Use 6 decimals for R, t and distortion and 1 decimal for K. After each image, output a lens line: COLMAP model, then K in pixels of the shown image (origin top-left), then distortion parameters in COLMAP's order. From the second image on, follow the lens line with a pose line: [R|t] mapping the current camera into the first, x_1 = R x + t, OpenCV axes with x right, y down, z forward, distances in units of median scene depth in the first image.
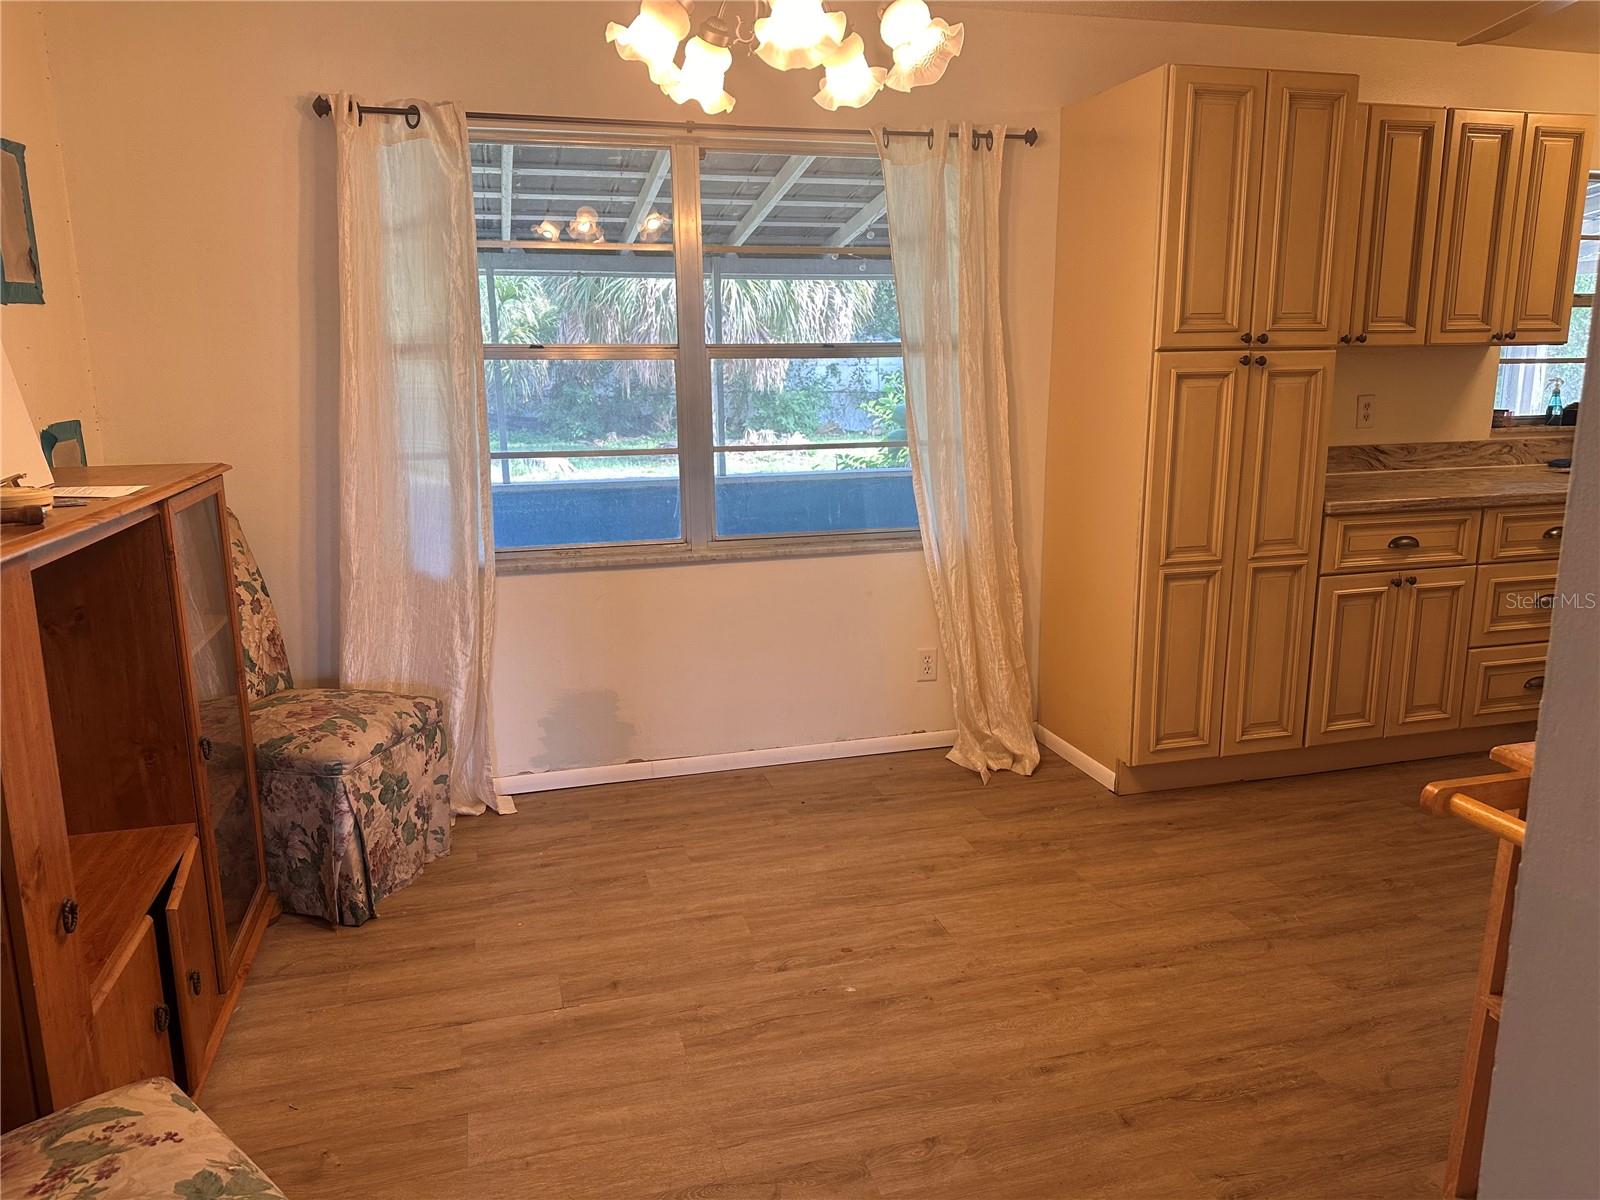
lens RADIAL K [[1123.4, 0, 800.7], [0, 1123.4, 590.0], [0, 0, 1]] dist [0.007197, 0.000643]
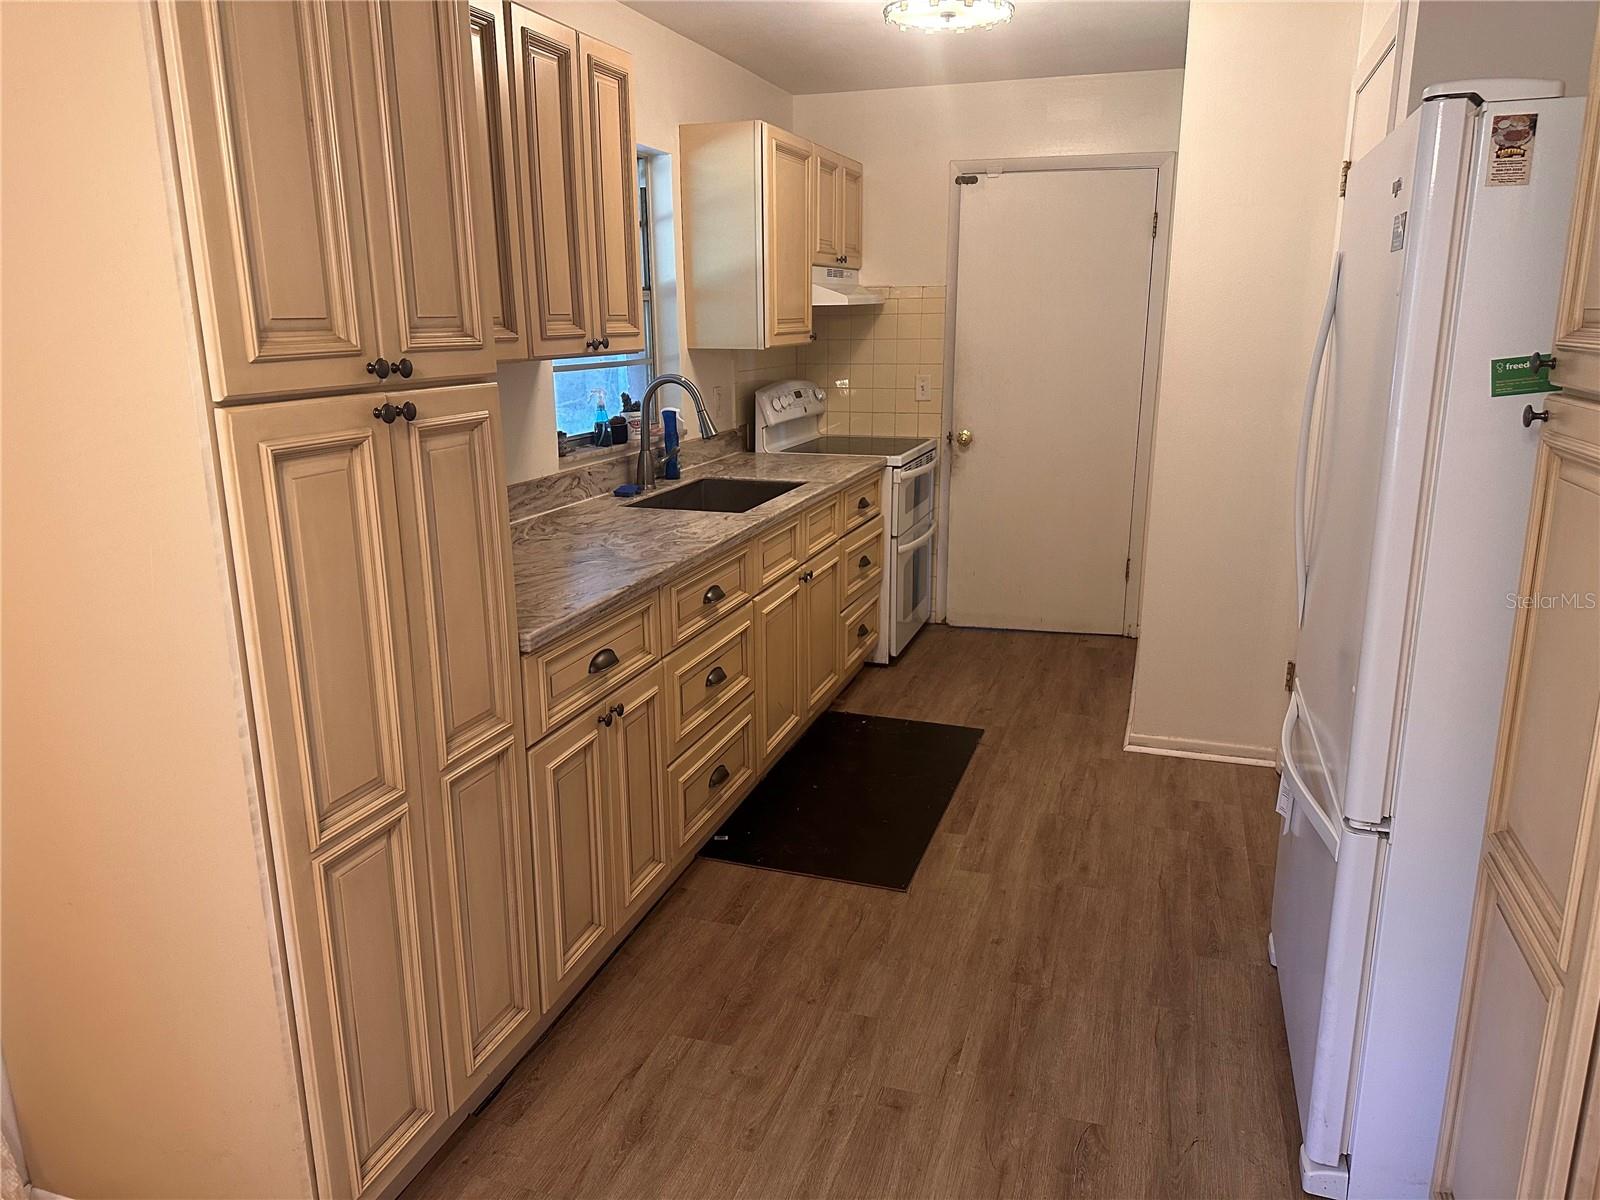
lens RADIAL K [[1121.2, 0, 797.6], [0, 1121.2, 604.6], [0, 0, 1]] dist [0.129141, -0.057389]
pose [[0.556400, -0.201794, 0.806039, 0.062749], [0.172890, 0.976947, 0.125237, -0.137769], [-0.812729, 0.069674, 0.578461, 0.507354]]
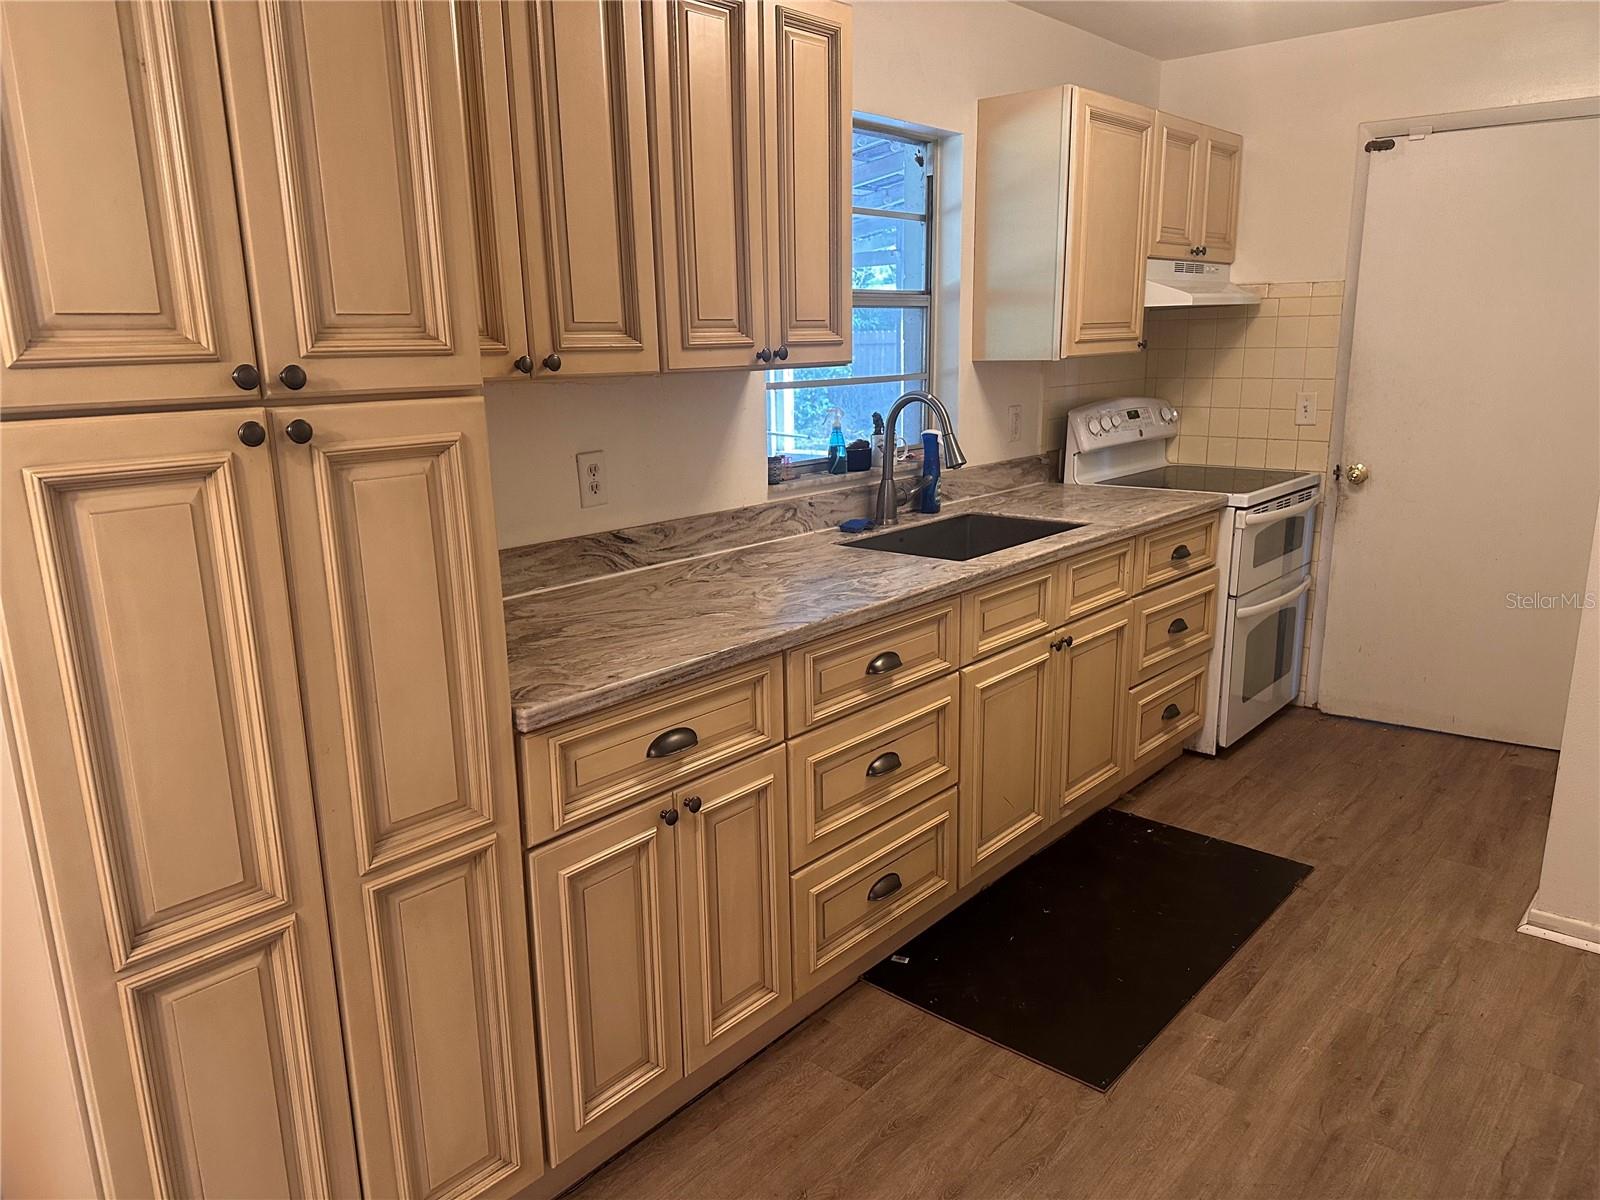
lens RADIAL K [[1135.2, 0, 793.0], [0, 1135.2, 610.6], [0, 0, 1]] dist [0.105516, -0.140171]
pose [[0.830782, -0.134816, 0.540024, 0.293185], [0.124714, 0.990642, 0.055450, -0.127018], [-0.542446, 0.021282, 0.839821, 0.500339]]
